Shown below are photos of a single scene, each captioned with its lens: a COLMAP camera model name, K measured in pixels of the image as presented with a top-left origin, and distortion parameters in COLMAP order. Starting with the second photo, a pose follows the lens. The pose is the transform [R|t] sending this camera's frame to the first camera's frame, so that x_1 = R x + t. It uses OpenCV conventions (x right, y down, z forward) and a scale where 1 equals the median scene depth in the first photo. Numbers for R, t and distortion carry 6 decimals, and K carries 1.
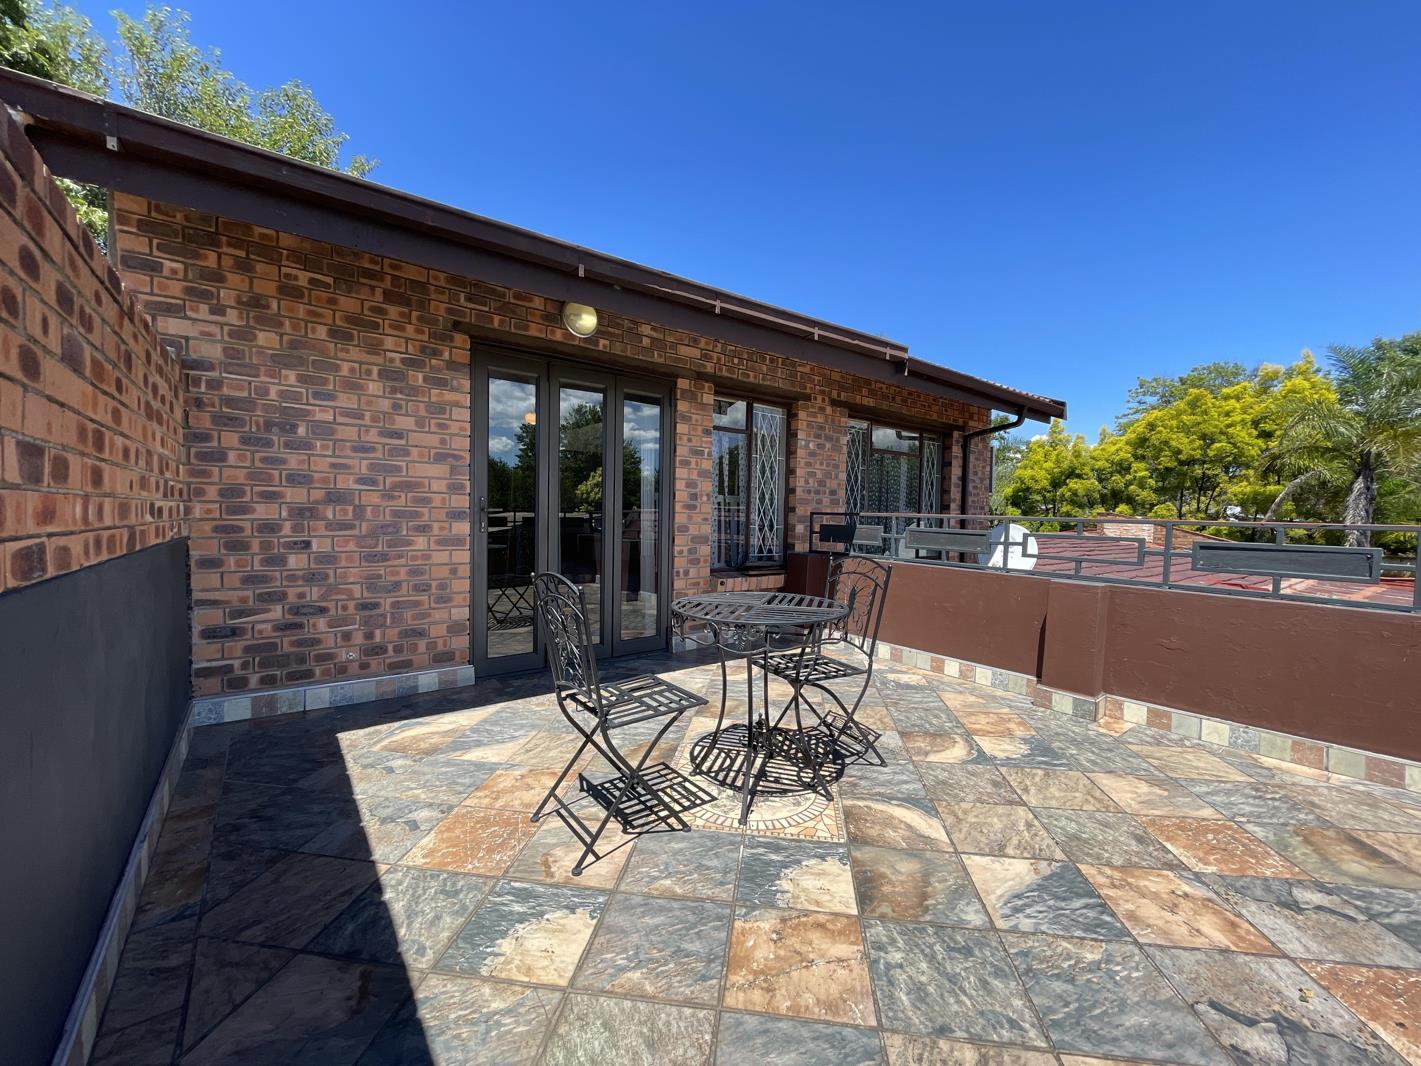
lens RADIAL K [[570.0, 0, 710.4], [0, 570.0, 536.8], [0, 0, 1]] dist [-0.004337, -0.000867]
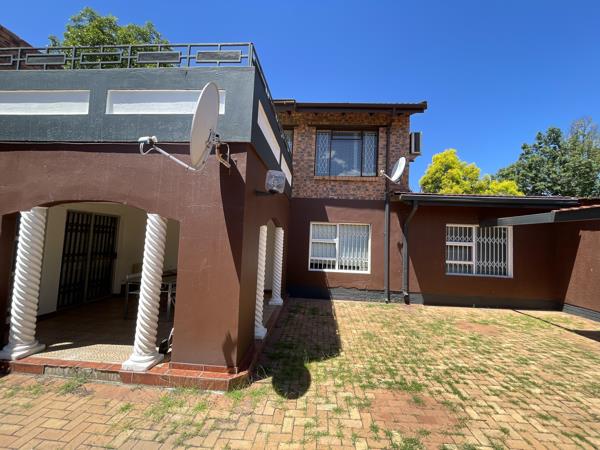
lens RADIAL K [[240.7, 0, 300.8], [0, 240.7, 225.2], [0, 0, 1]] dist [-0.004337, -0.000867]
pose [[0.746297, -0.025644, -0.665118, 1.022714], [-0.058352, 0.992890, -0.103755, 0.449159], [0.663050, 0.116243, 0.739495, 0.019299]]
